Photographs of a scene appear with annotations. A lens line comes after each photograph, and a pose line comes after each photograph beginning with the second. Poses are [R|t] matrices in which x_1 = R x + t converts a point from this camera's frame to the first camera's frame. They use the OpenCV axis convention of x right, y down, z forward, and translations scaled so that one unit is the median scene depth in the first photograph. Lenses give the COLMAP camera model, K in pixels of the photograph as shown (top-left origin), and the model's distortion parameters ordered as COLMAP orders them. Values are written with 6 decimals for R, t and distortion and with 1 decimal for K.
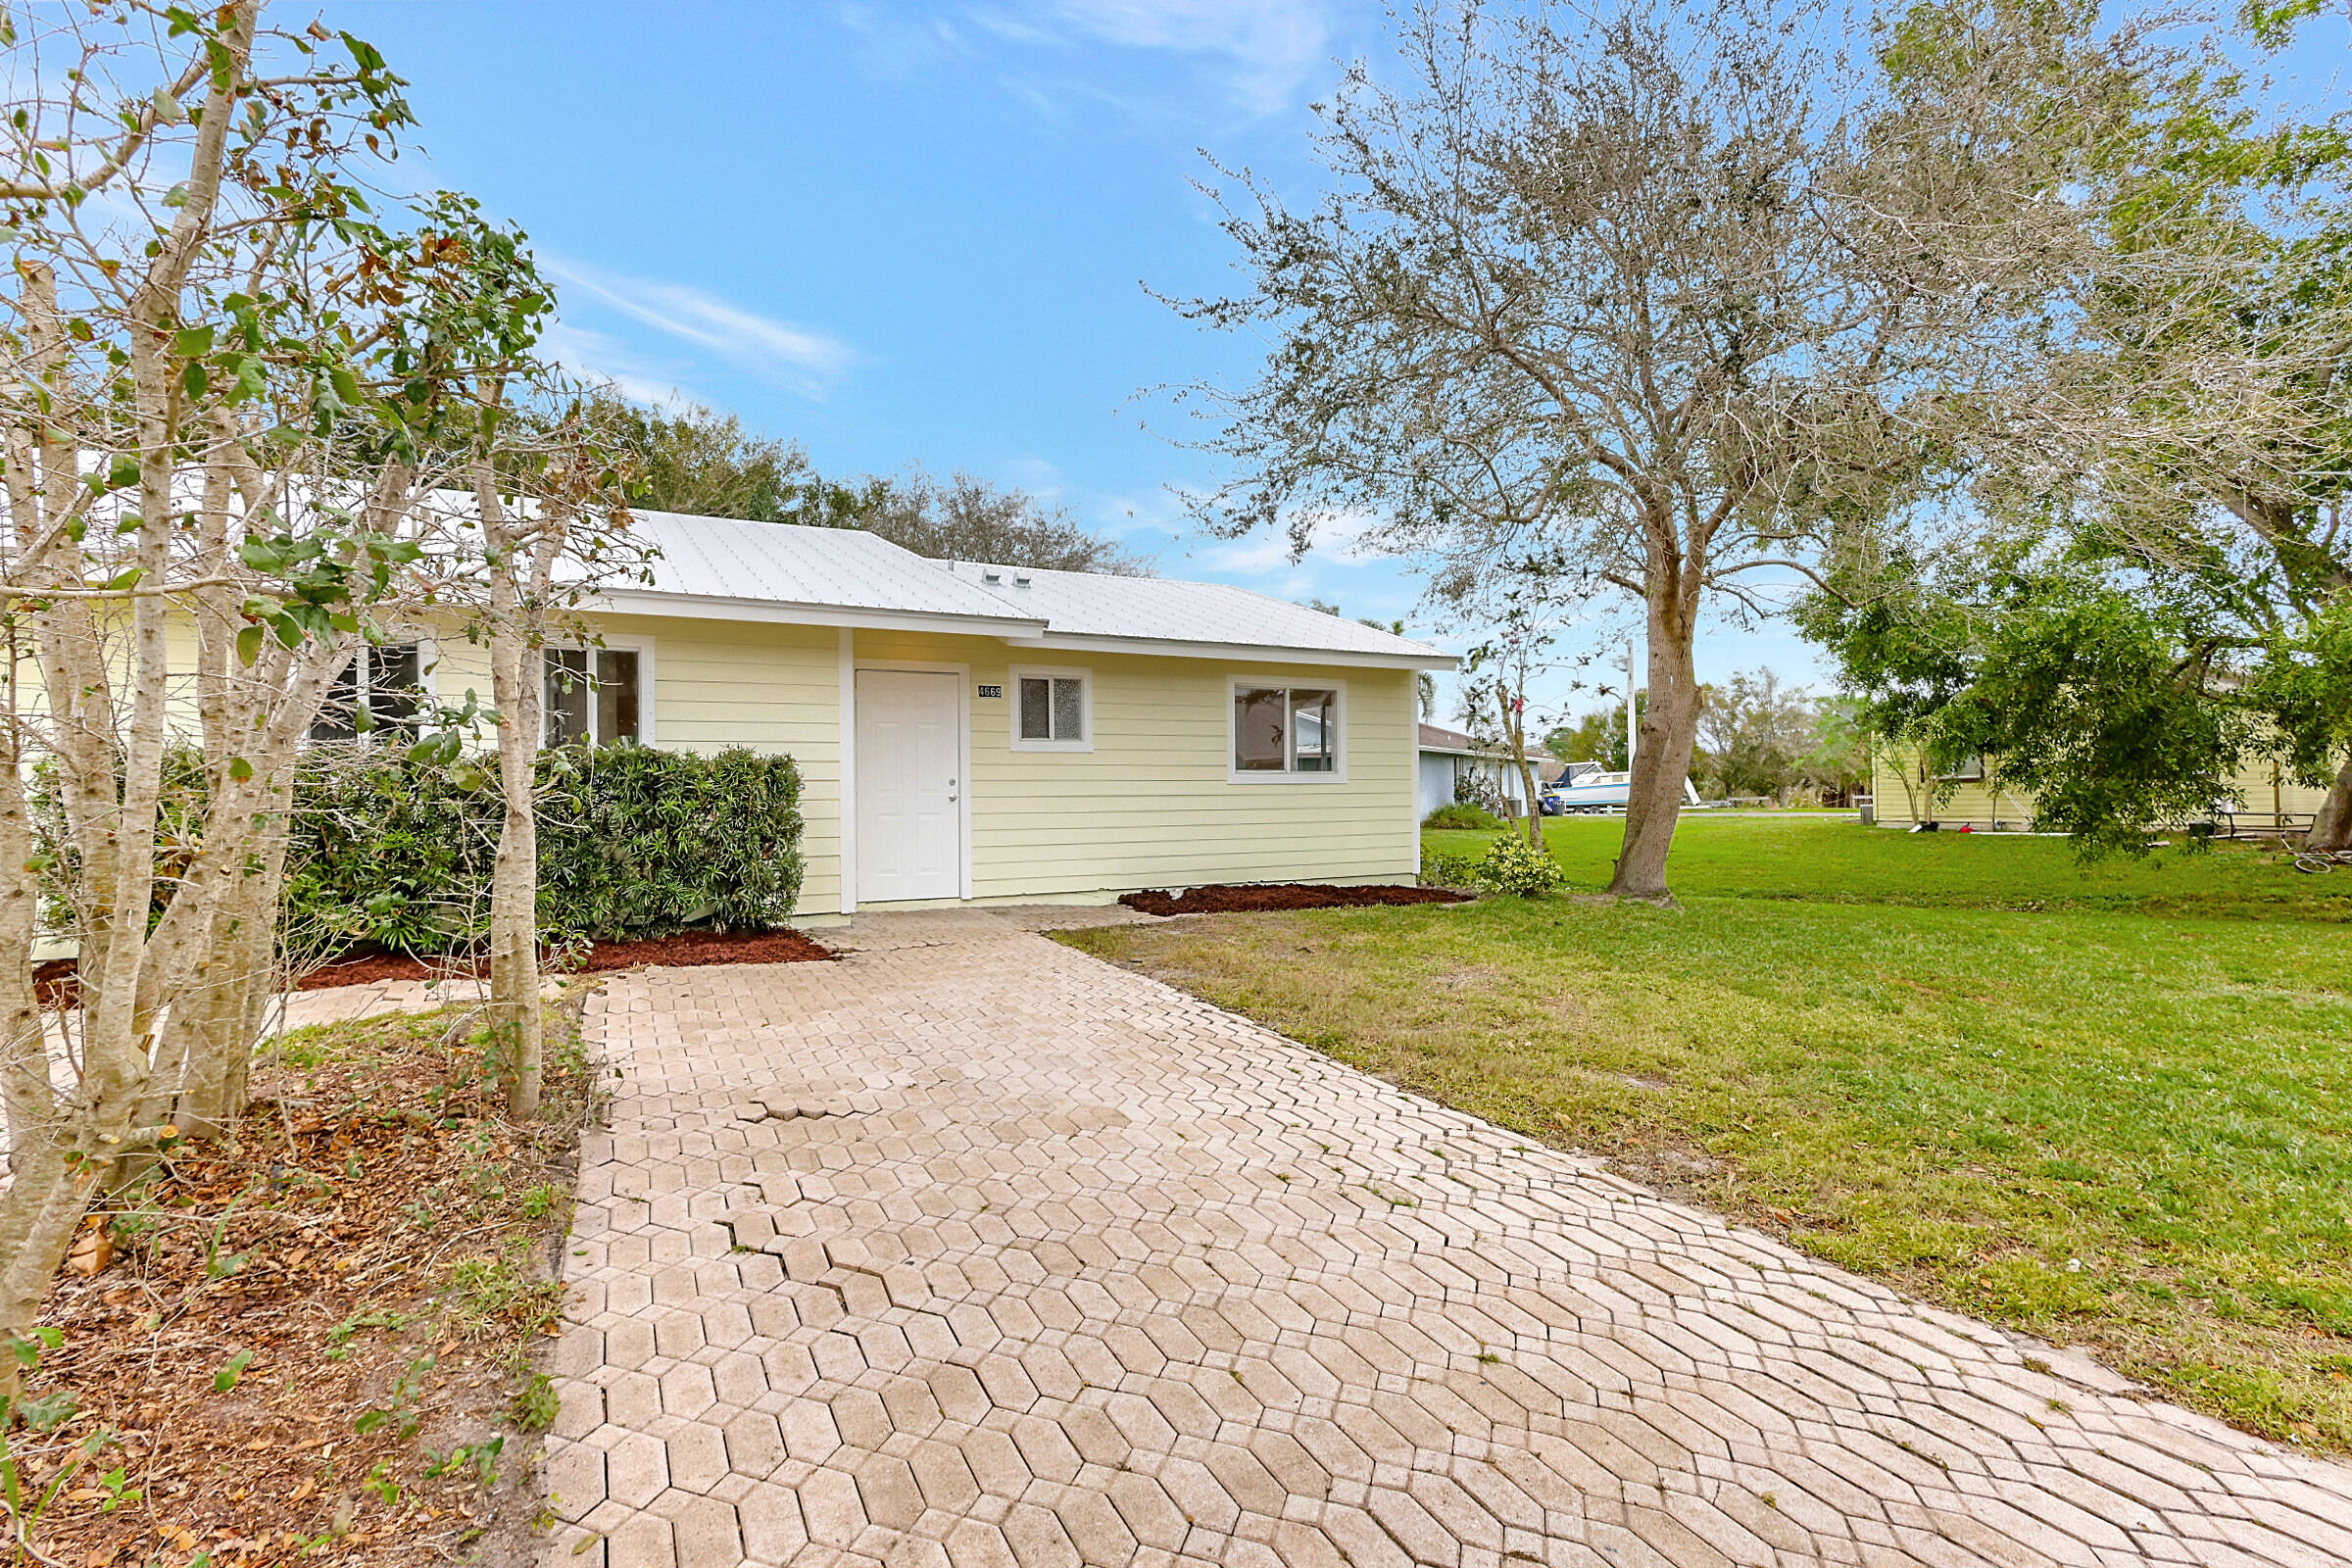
lens RADIAL K [[1111.4, 0, 1176.0], [0, 1111.4, 784.0], [0, 0, 1]] dist [0.002513, 0.000141]
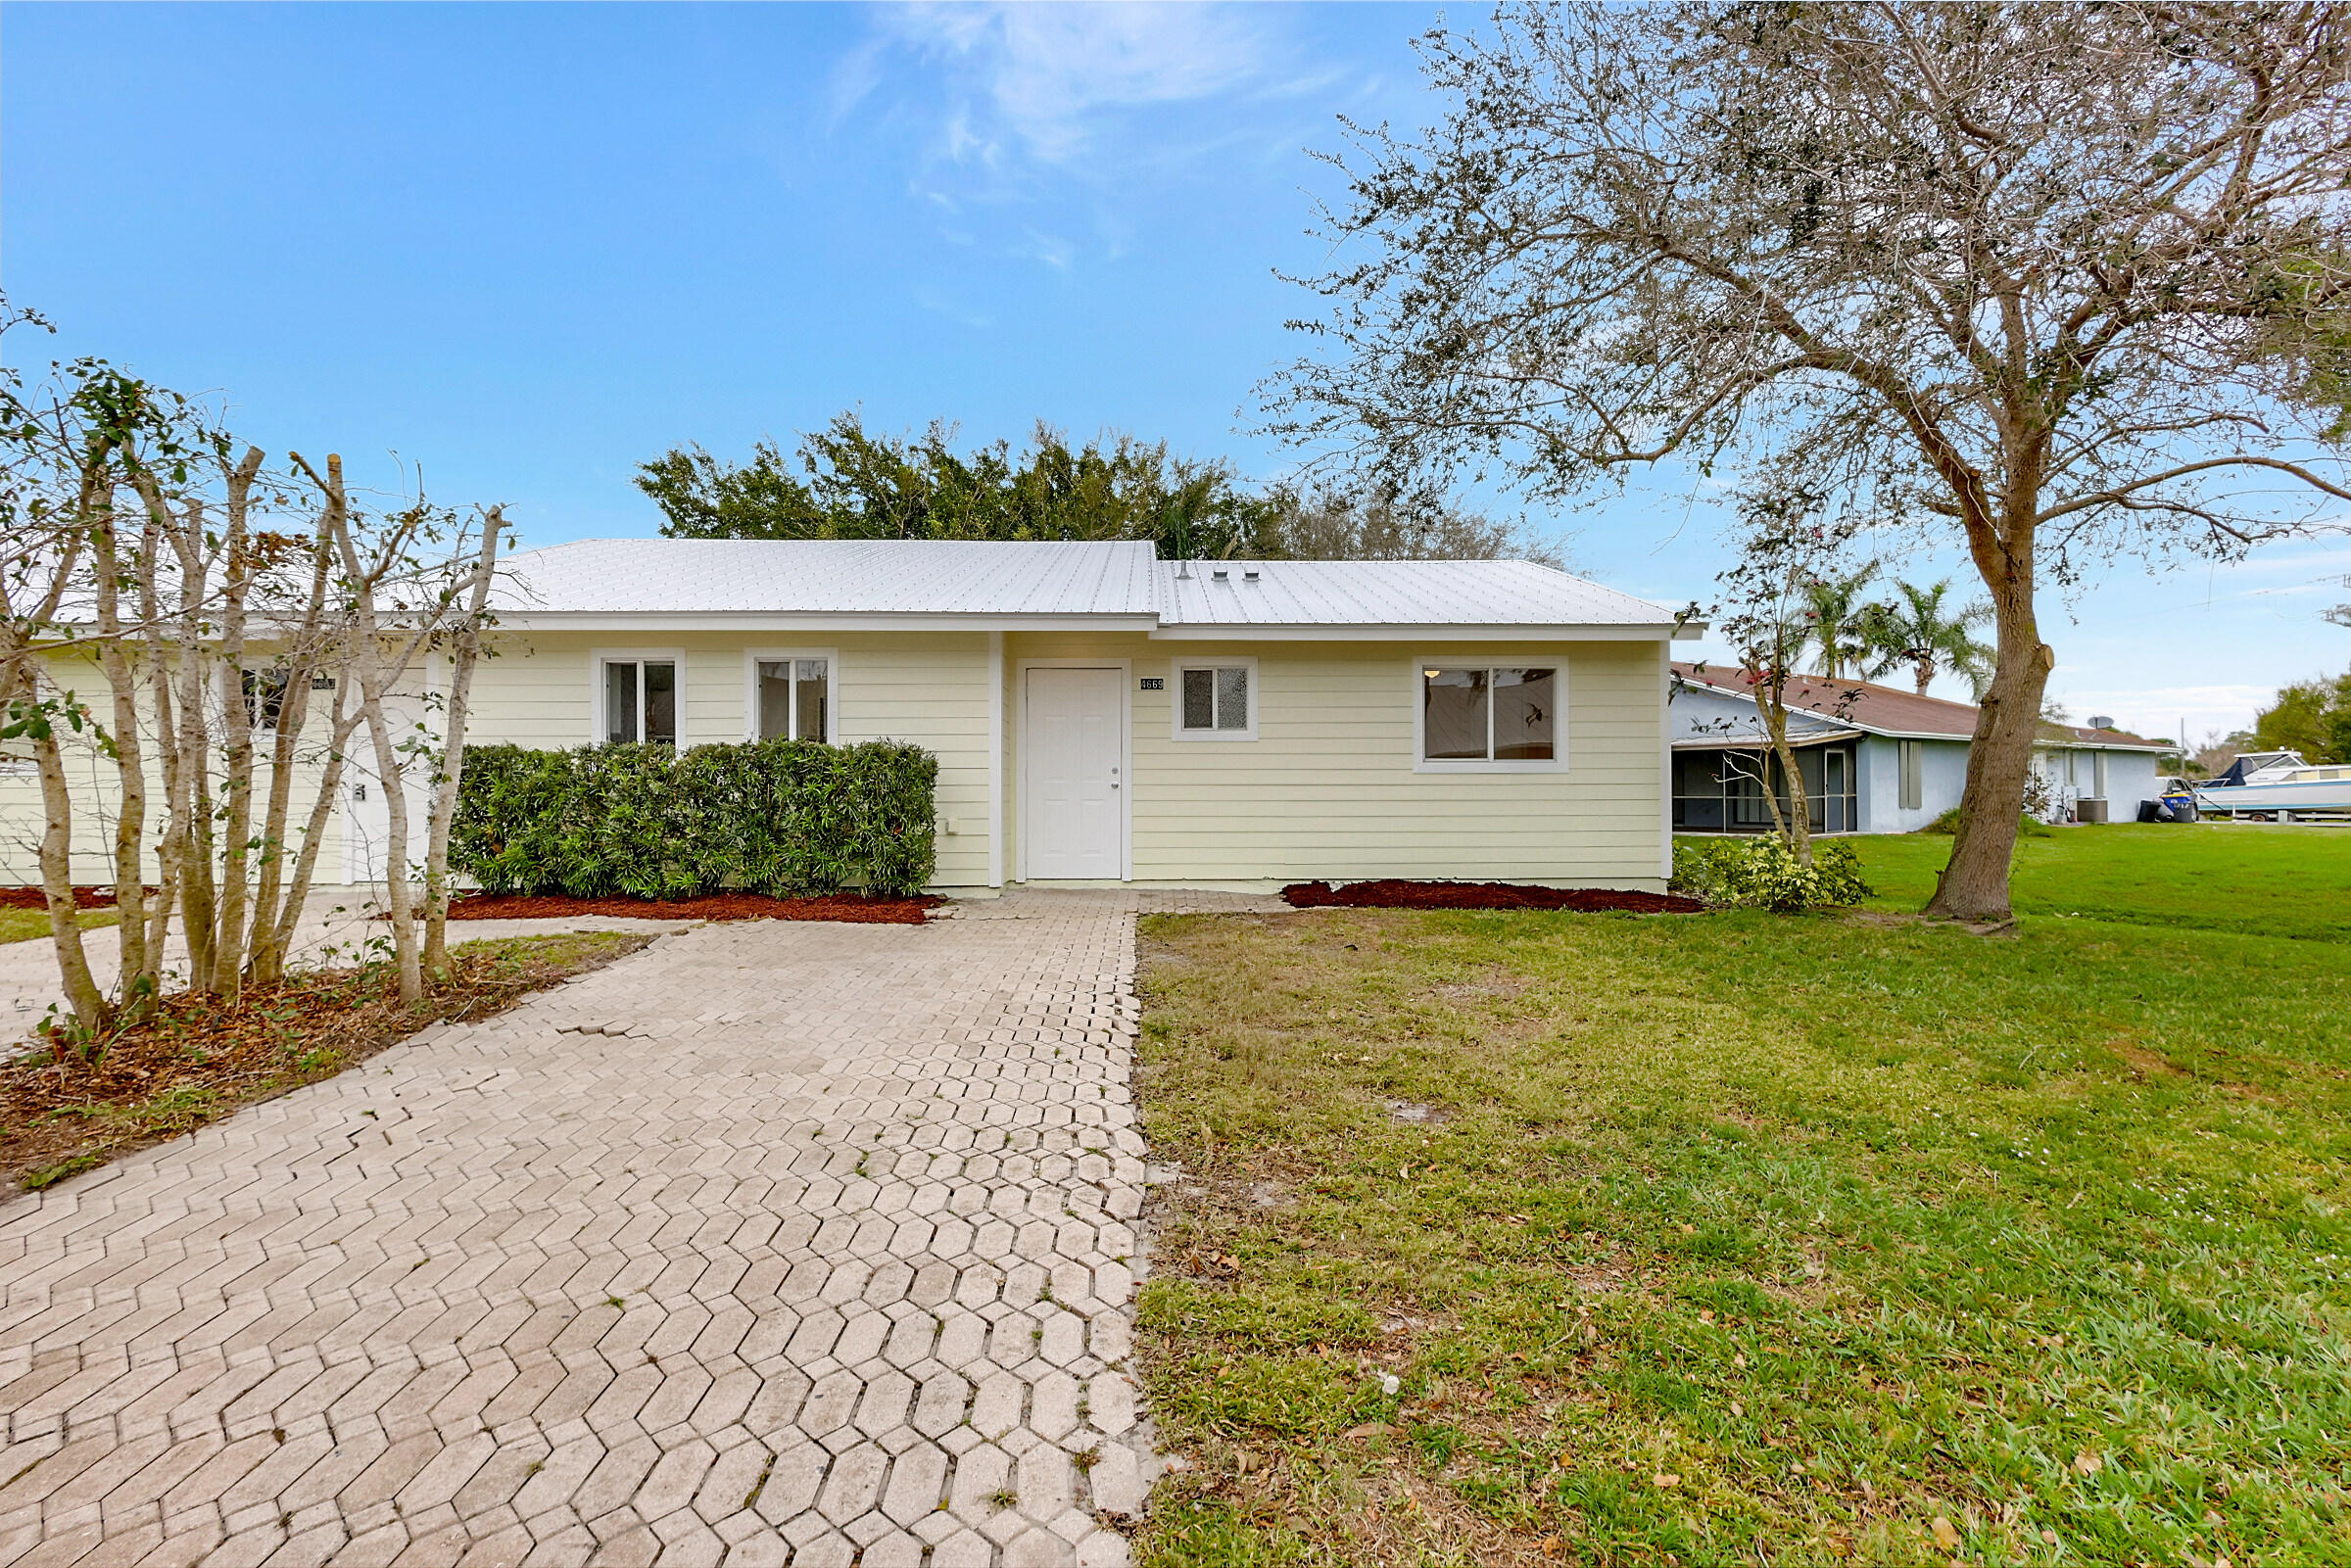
lens RADIAL K [[1096.6, 0, 1169.8], [0, 1096.6, 798.5], [0, 0, 1]] dist [0.003077, 0.000757]
pose [[0.890401, 0.011696, -0.455028, 0.358201], [-0.003997, 0.999832, 0.017877, 0.006778], [0.455160, -0.014099, 0.890298, 0.095851]]
